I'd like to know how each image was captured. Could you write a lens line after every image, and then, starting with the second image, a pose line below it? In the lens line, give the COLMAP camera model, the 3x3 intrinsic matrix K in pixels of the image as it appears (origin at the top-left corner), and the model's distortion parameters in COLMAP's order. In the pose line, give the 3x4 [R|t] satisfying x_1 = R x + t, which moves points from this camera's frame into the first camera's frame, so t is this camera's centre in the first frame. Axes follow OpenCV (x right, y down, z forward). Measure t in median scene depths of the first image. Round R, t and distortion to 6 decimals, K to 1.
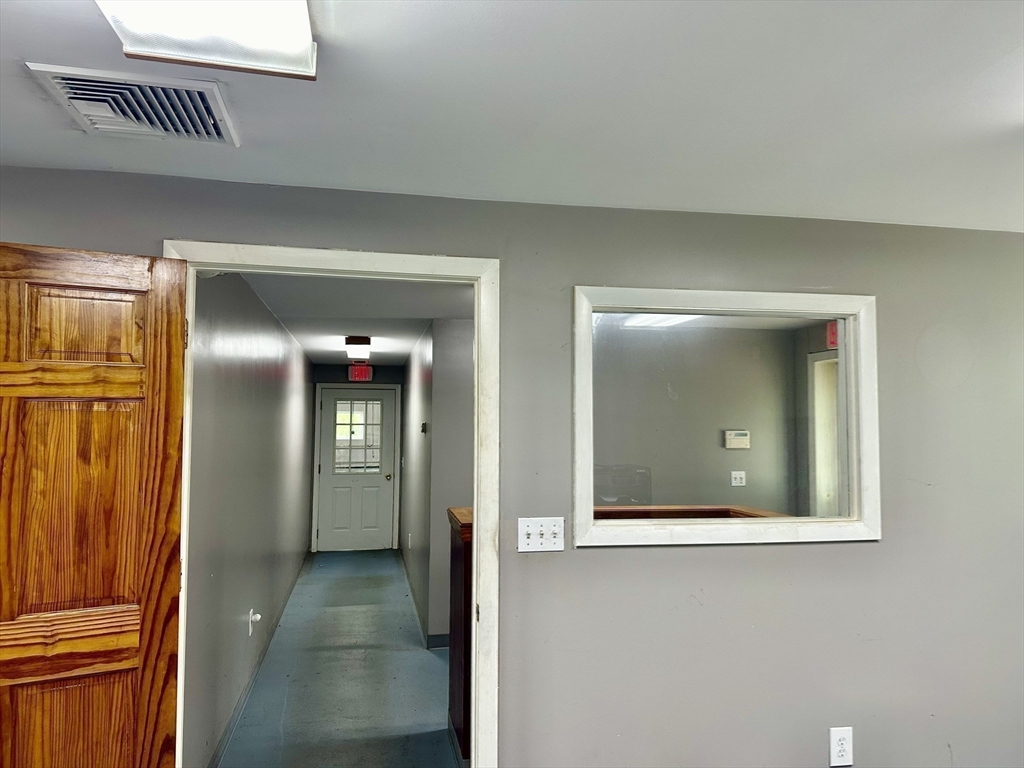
lens RADIAL K [[718.6, 0, 507.6], [0, 718.6, 380.4], [0, 0, 1]] dist [0.078691, -0.096767]
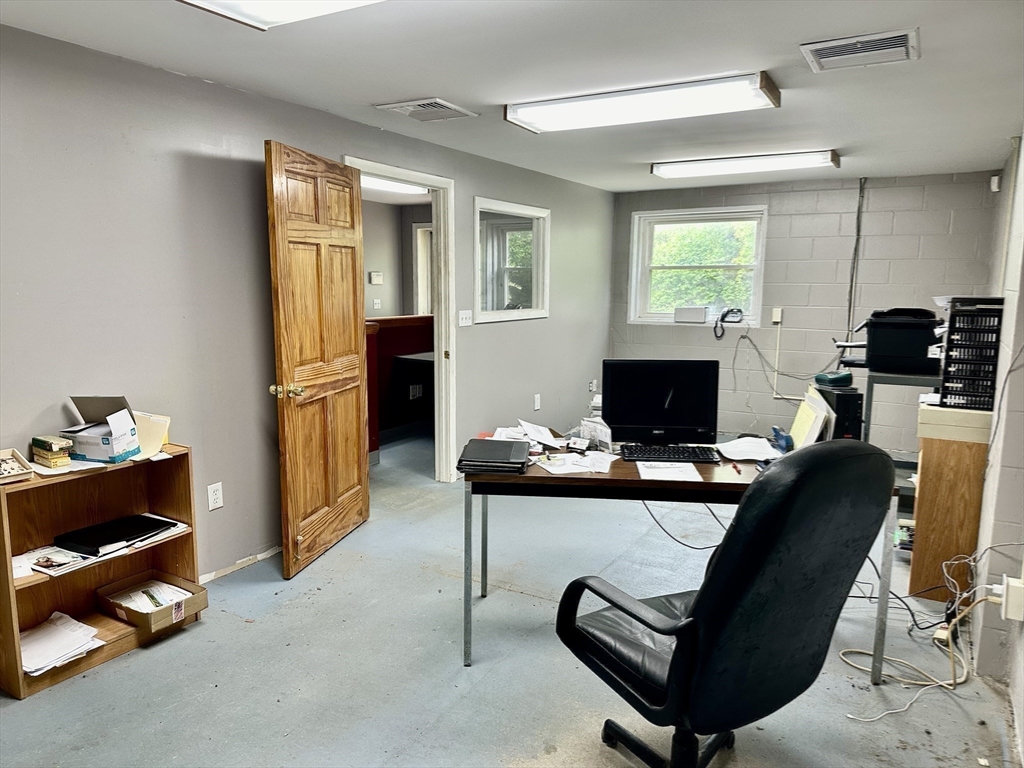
lens RADIAL K [[718.6, 0, 507.4], [0, 718.6, 388.9], [0, 0, 1]] dist [0.078691, -0.096767]
pose [[0.658754, -0.110478, 0.744203, -0.623791], [-0.053941, 0.979679, 0.193182, 0.001597], [-0.750422, -0.167402, 0.639408, -0.200205]]
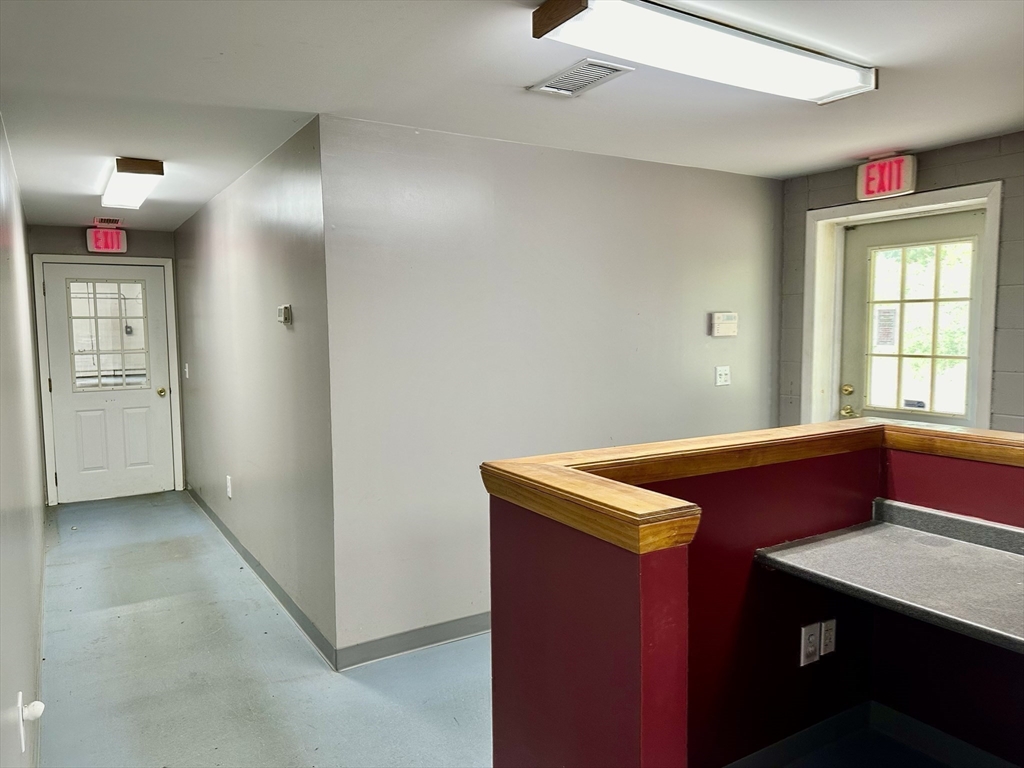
lens RADIAL K [[718.6, 0, 499.0], [0, 718.6, 385.3], [0, 0, 1]] dist [0.078691, -0.096767]
pose [[0.938643, -0.044743, 0.341975, -0.156707], [-0.005836, 0.989347, 0.145462, 0.034525], [-0.344841, -0.138533, 0.928382, 0.357172]]
